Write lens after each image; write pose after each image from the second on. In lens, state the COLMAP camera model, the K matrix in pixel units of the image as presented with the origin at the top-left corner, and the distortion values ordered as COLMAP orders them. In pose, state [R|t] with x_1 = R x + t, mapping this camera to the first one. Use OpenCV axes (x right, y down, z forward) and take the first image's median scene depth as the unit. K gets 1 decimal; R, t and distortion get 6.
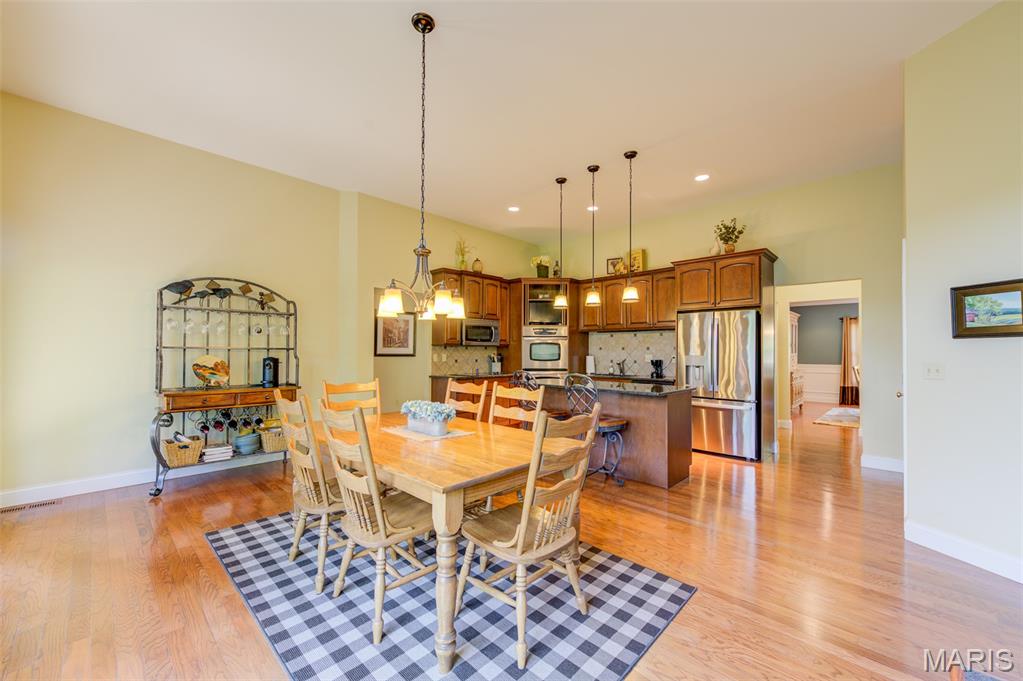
lens RADIAL K [[406.1, 0, 523.2], [0, 406.1, 349.6], [0, 0, 1]] dist [0.006694, -0.001426]
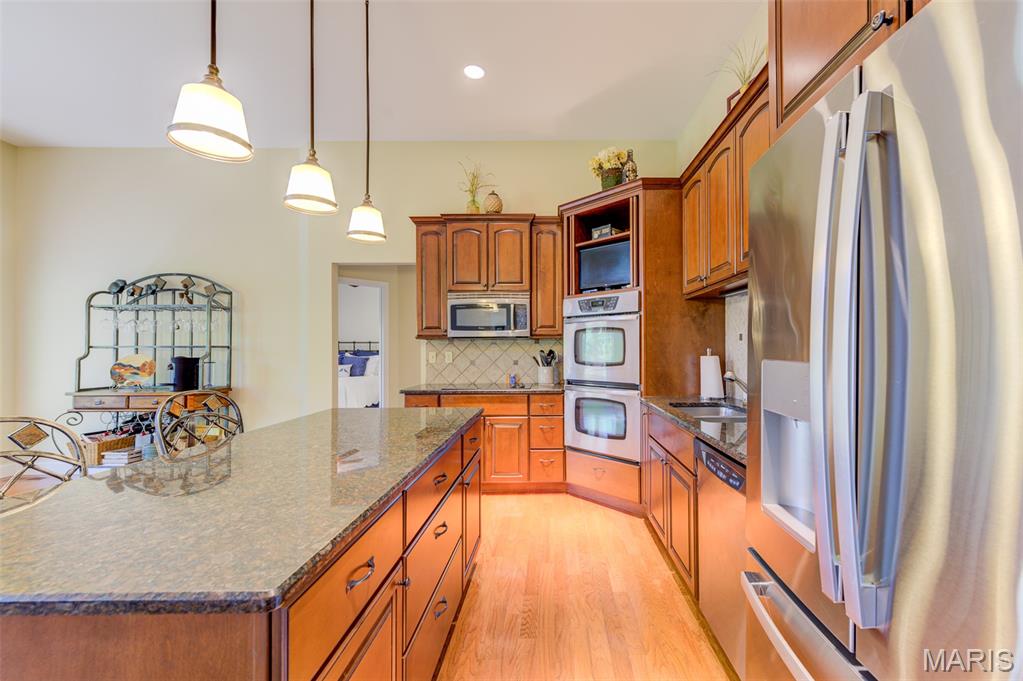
lens RADIAL K [[406.1, 0, 543.4], [0, 406.1, 343.0], [0, 0, 1]] dist [0.006694, -0.001426]
pose [[0.690627, -0.014646, -0.723063, 0.356790], [0.013099, 0.999884, -0.007742, 0.003818], [0.723093, -0.004125, 0.690739, 0.623379]]
